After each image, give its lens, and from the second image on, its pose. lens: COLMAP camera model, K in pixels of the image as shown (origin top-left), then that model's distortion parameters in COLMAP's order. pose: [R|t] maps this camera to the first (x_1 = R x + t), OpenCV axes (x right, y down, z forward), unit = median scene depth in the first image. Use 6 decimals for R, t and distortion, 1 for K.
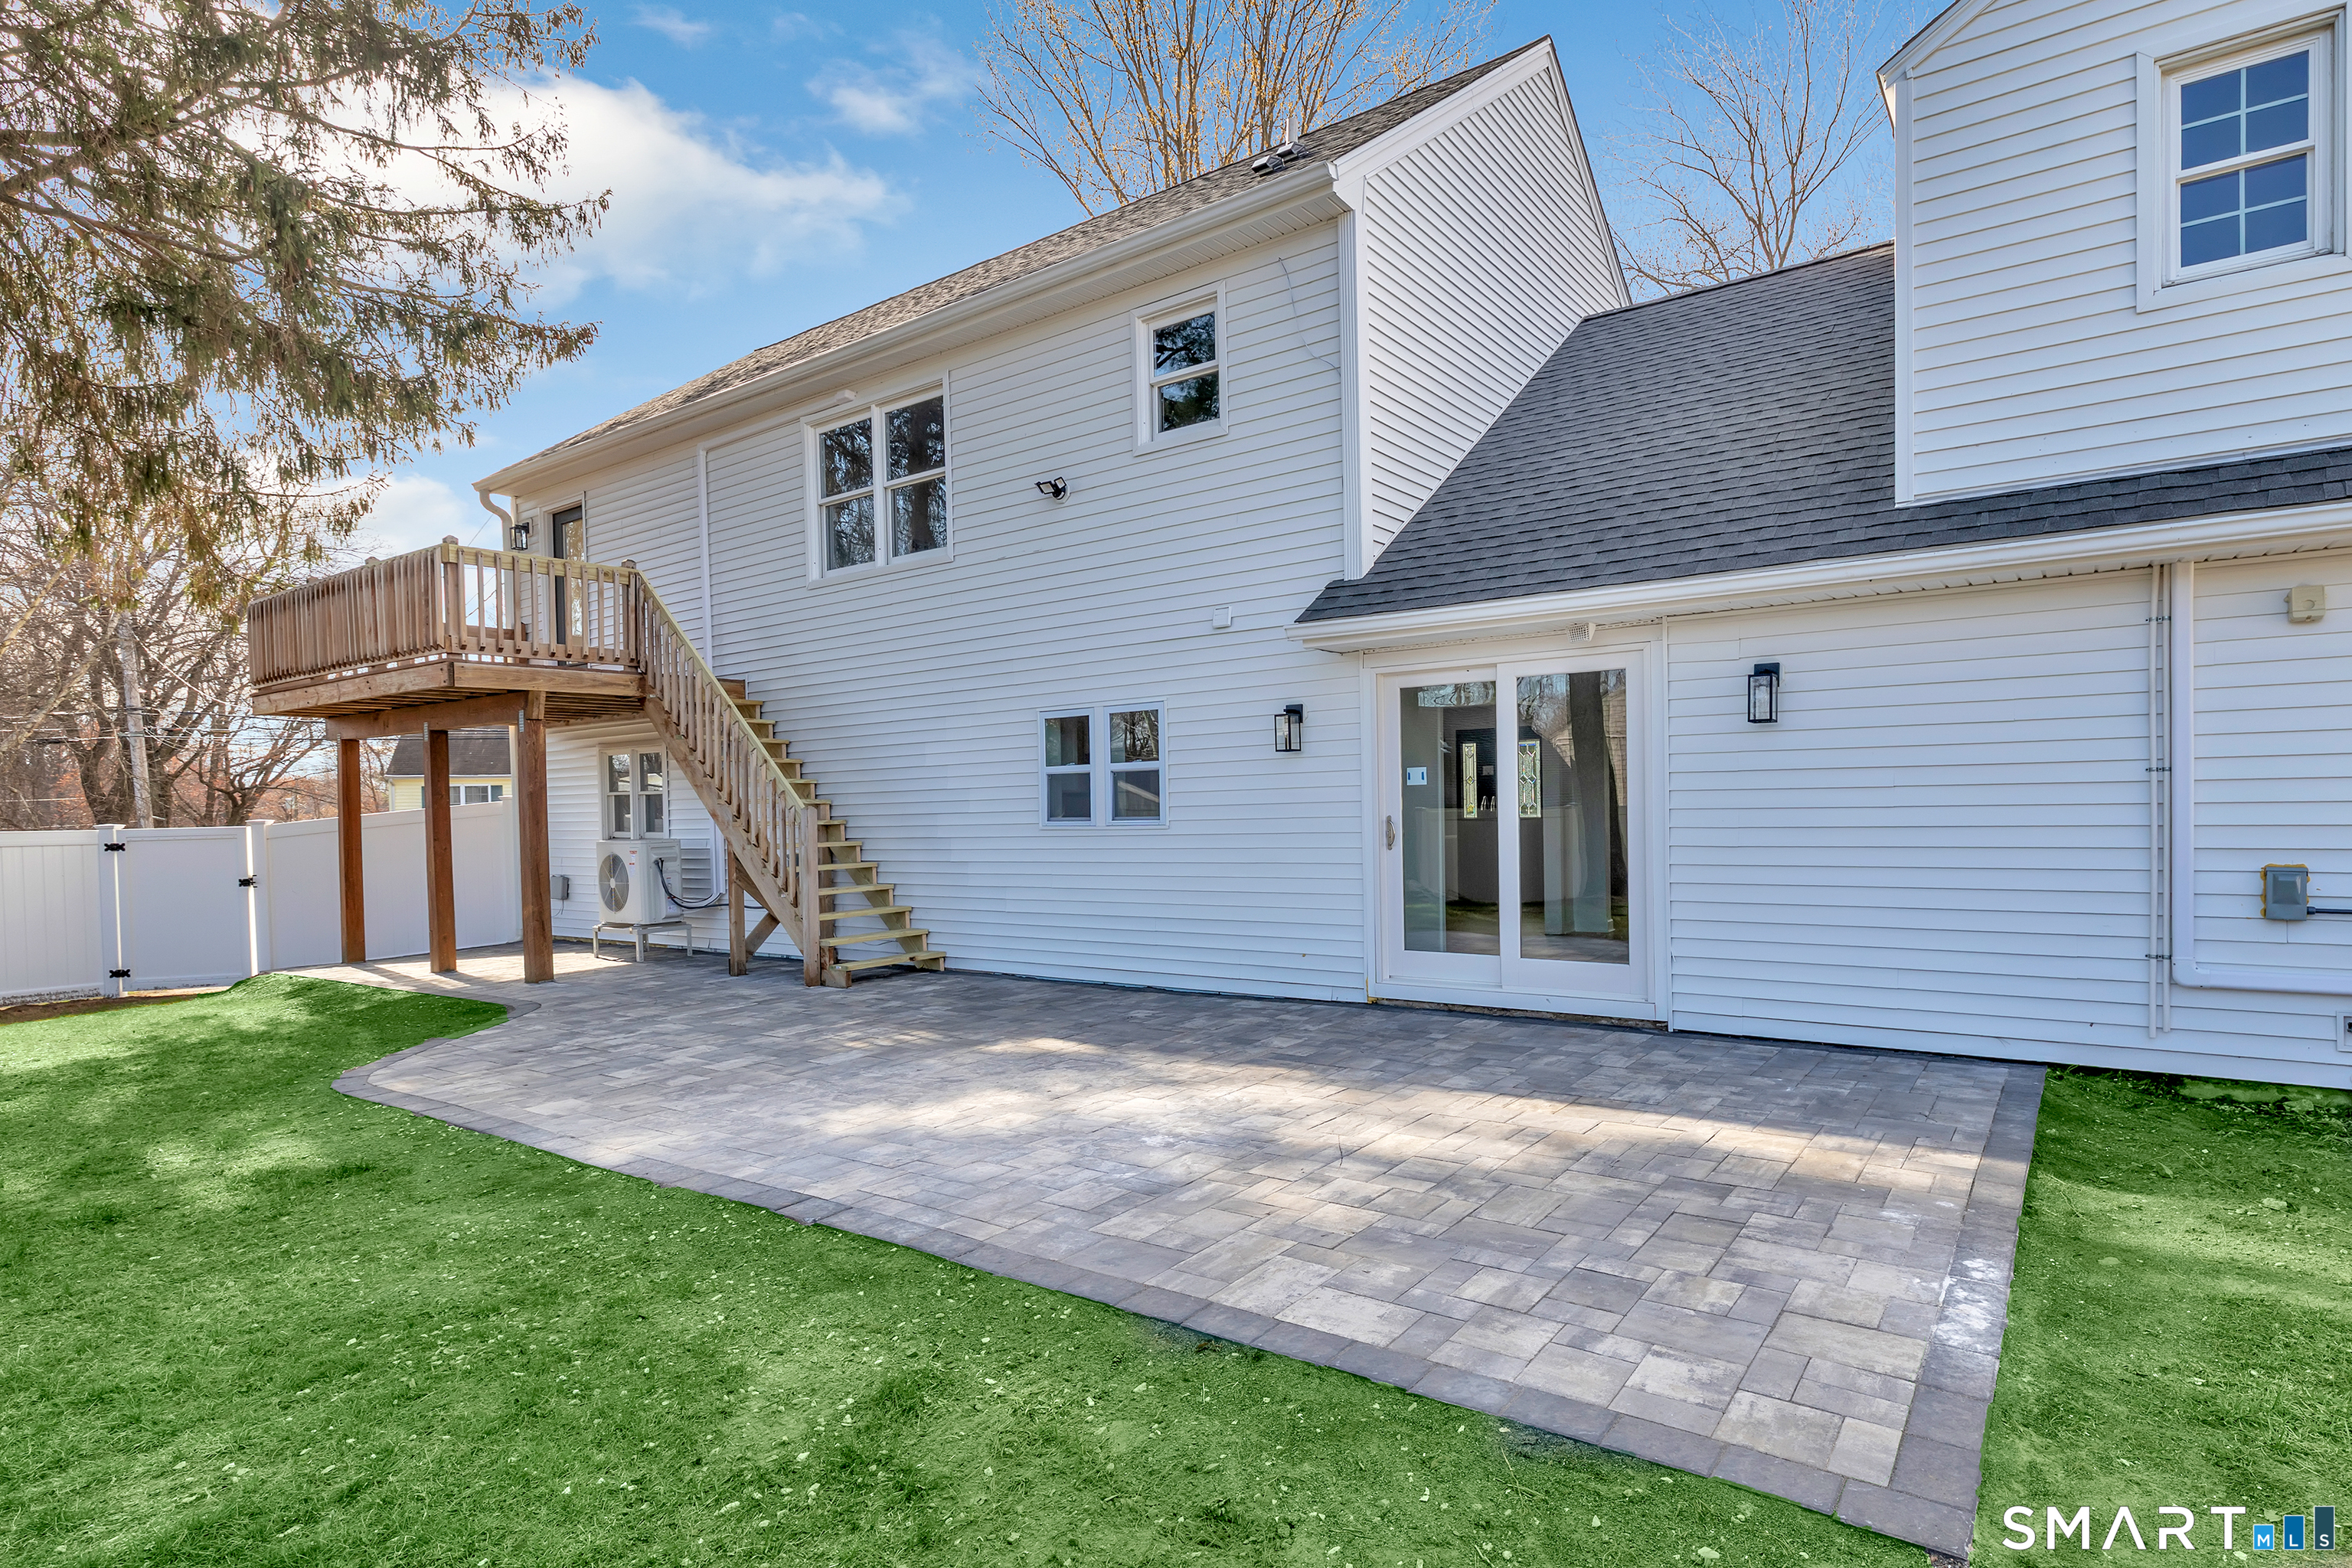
lens RADIAL K [[1165.1, 0, 1362.6], [0, 1165.1, 795.1], [0, 0, 1]] dist [-0.001913, 0.000605]
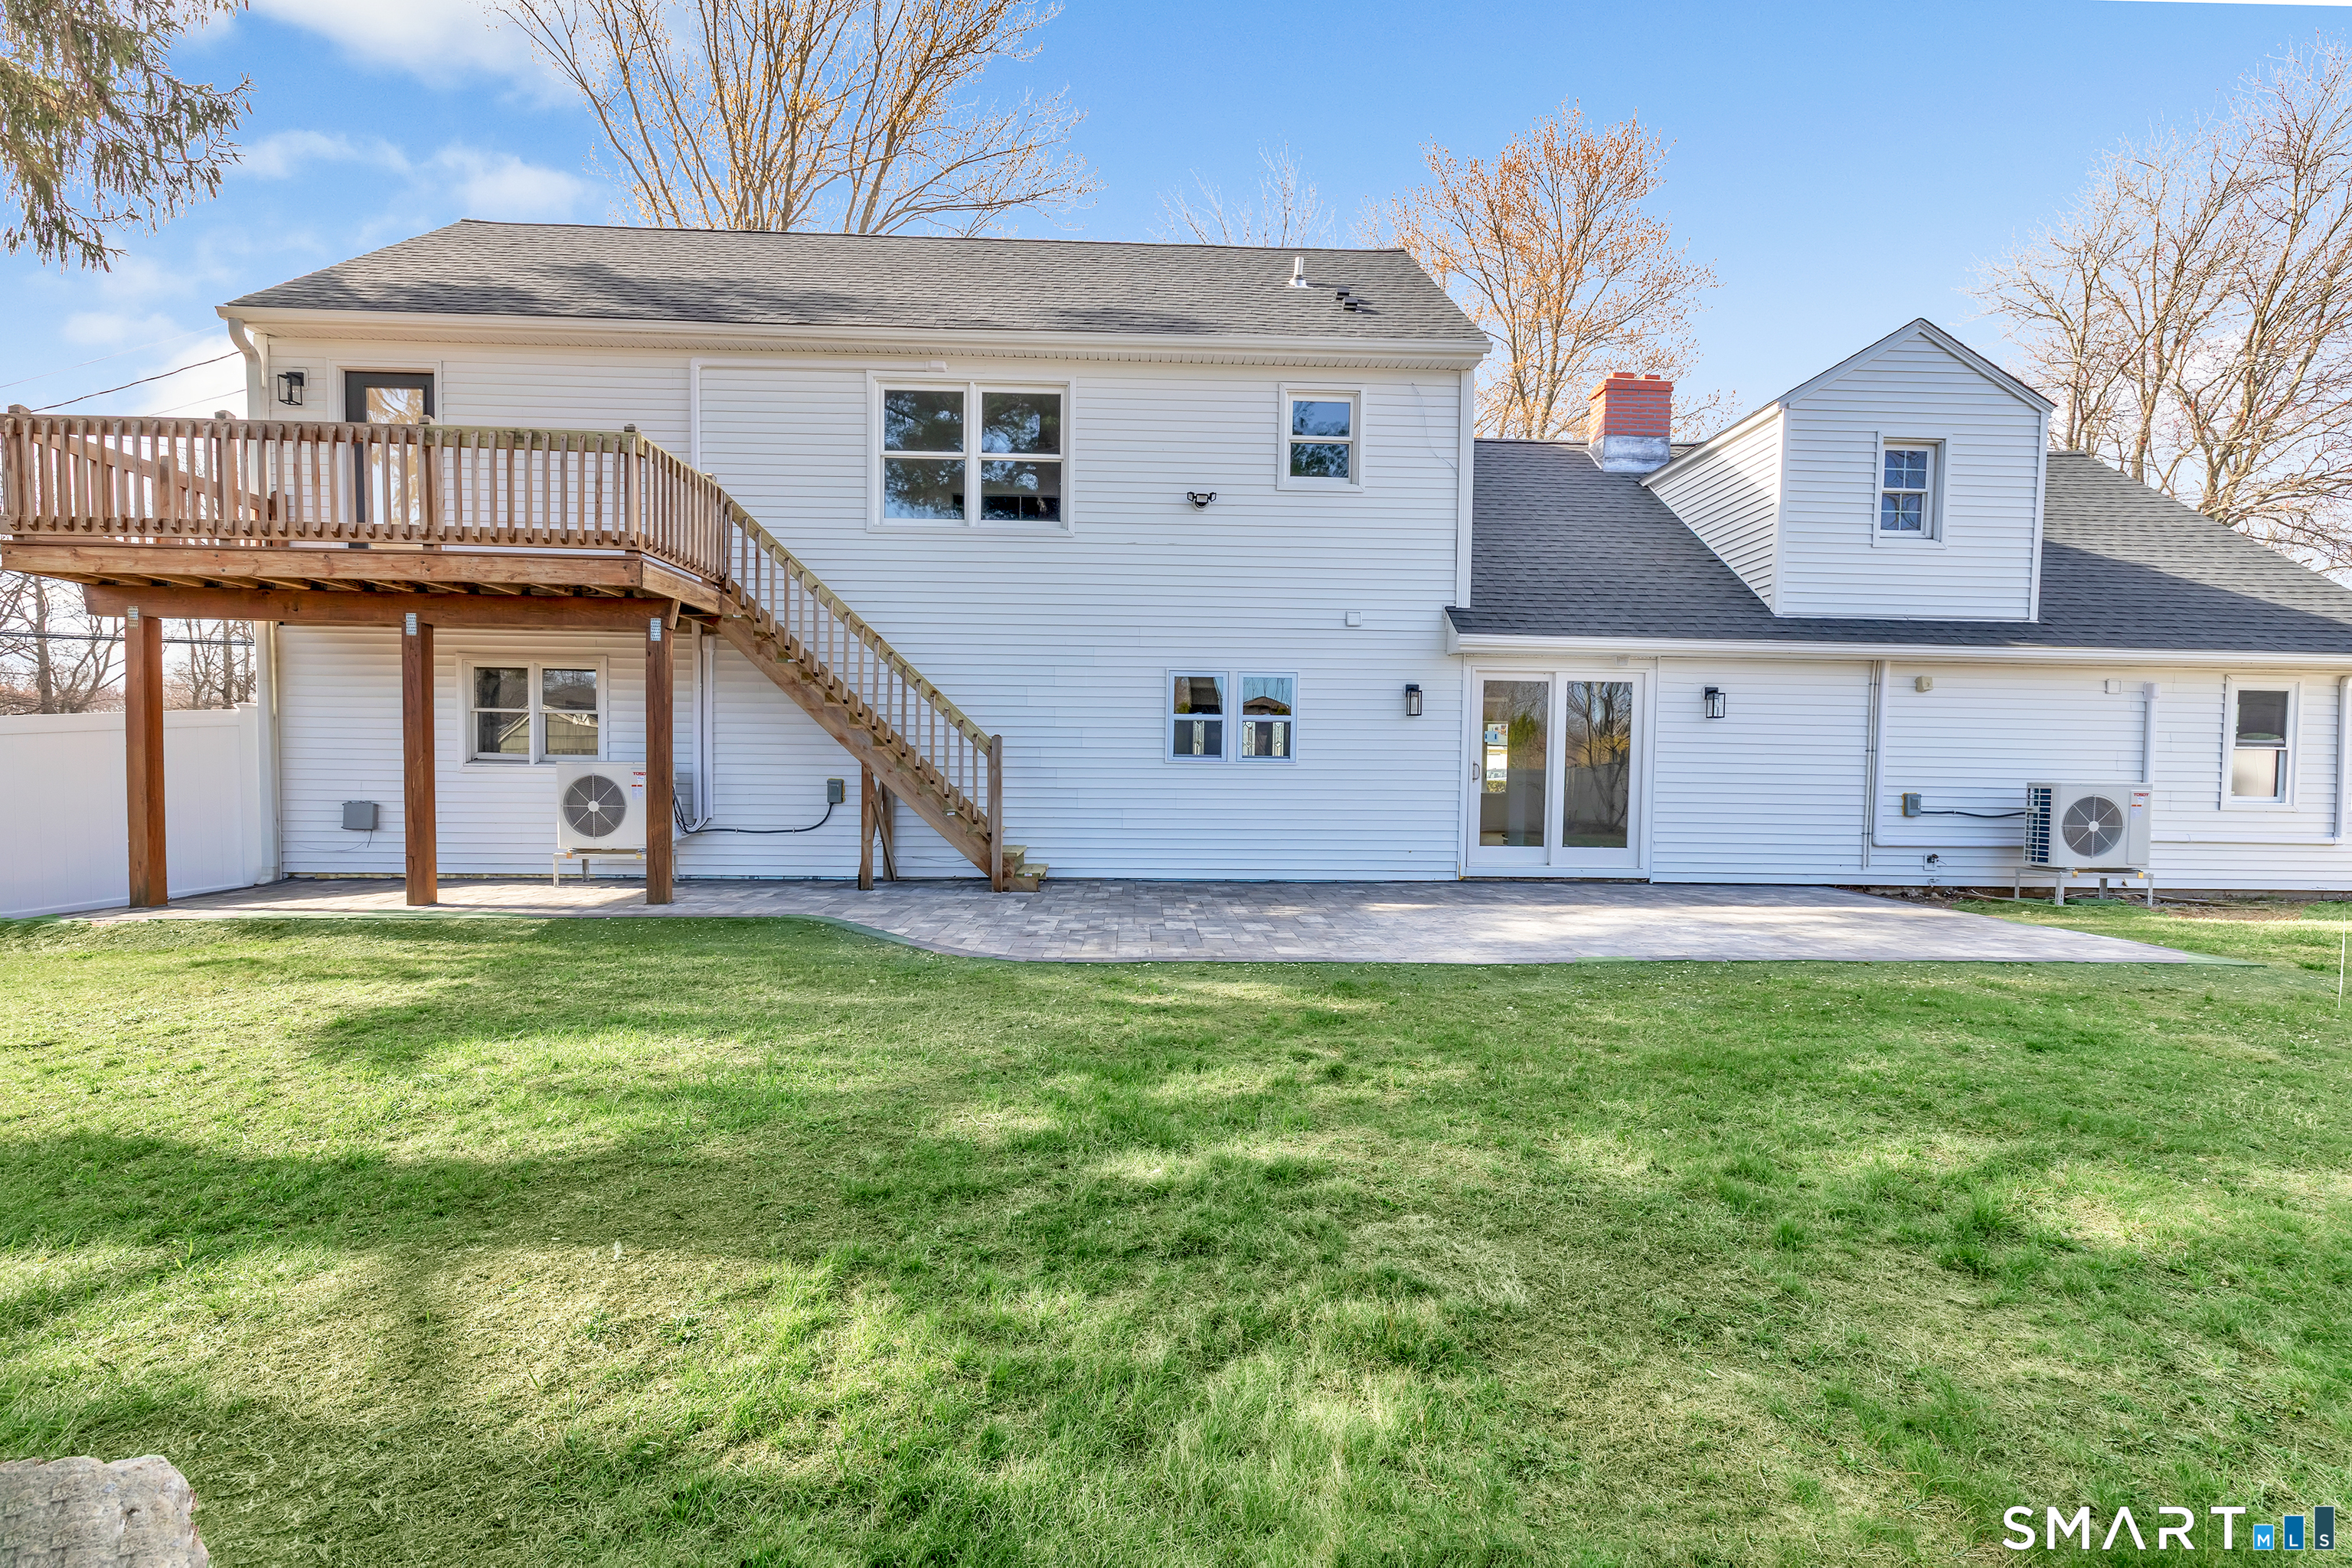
lens RADIAL K [[1092.6, 0, 1246.8], [0, 1092.6, 786.2], [0, 0, 1]] dist [-0.002557, -0.000300]
pose [[0.820660, 0.022742, 0.570964, -0.867793], [-0.035238, 0.999320, 0.010845, 0.037791], [-0.570330, -0.029020, 0.820903, -0.031132]]
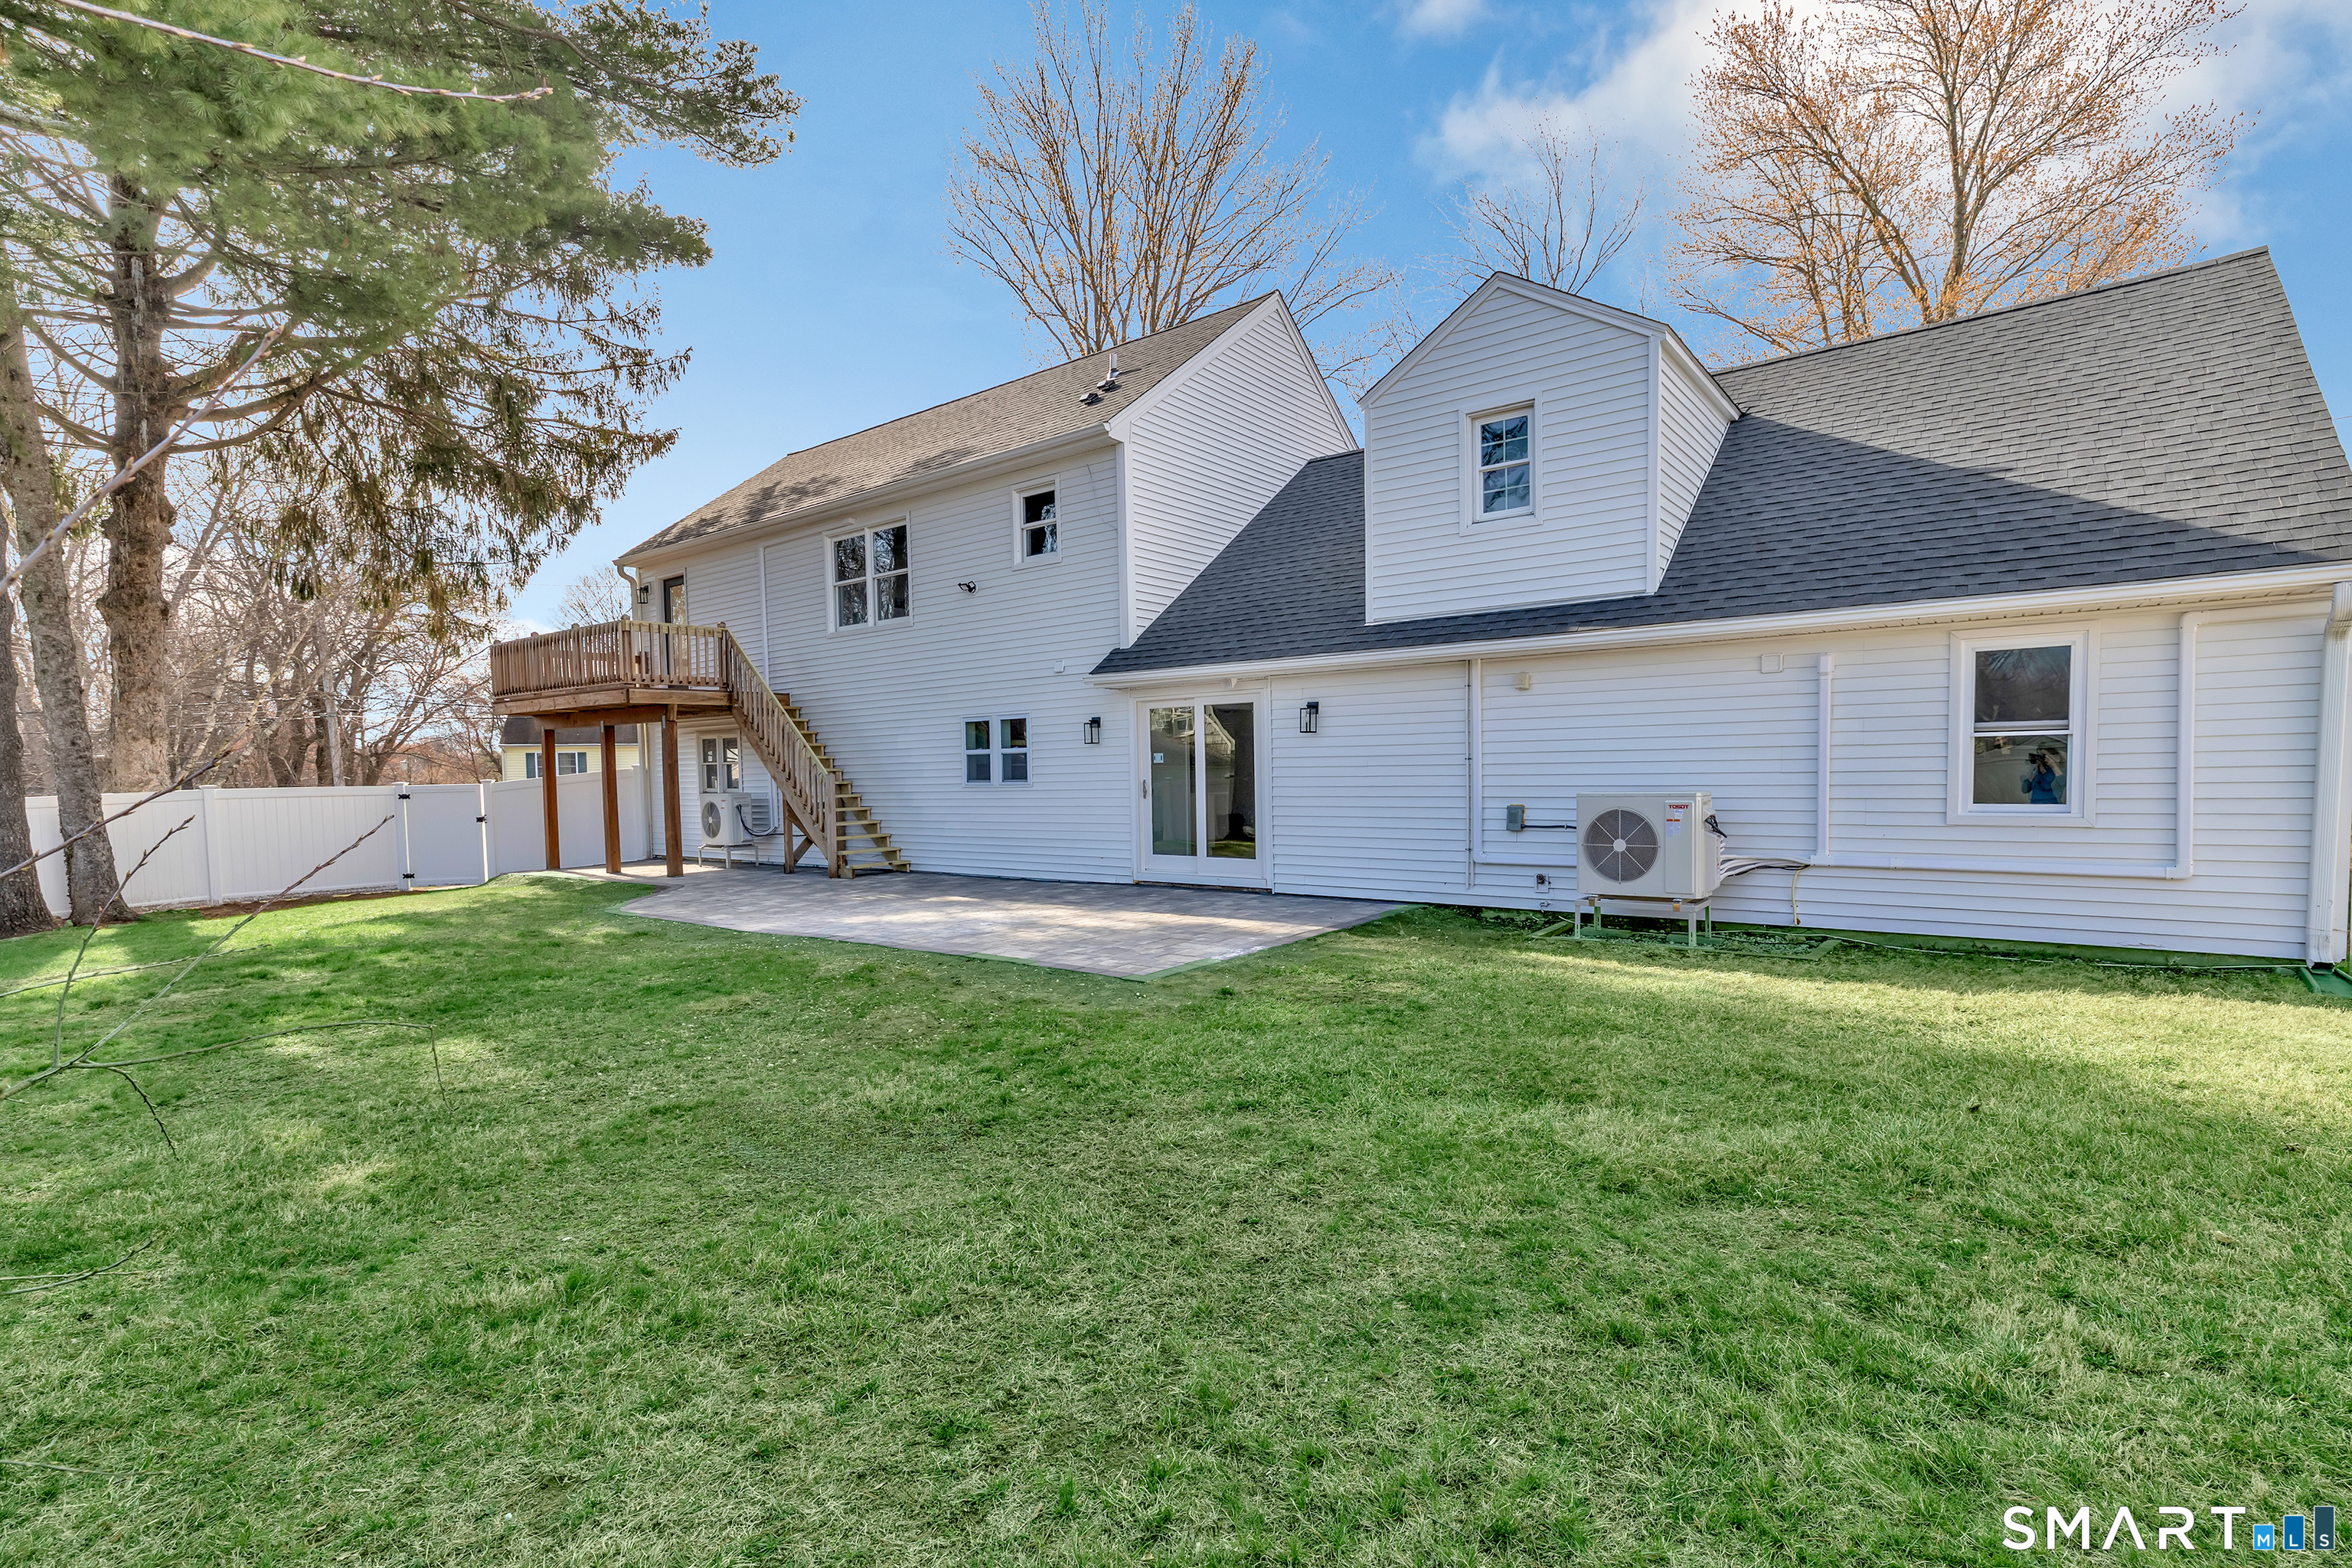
lens RADIAL K [[1092.6, 0, 1246.8], [0, 1092.6, 786.2], [0, 0, 1]] dist [-0.002557, -0.000300]
pose [[0.997505, 0.003319, -0.070512, 0.242773], [-0.001528, 0.999675, 0.025449, -0.012719], [0.070574, -0.025278, 0.997186, -0.545594]]
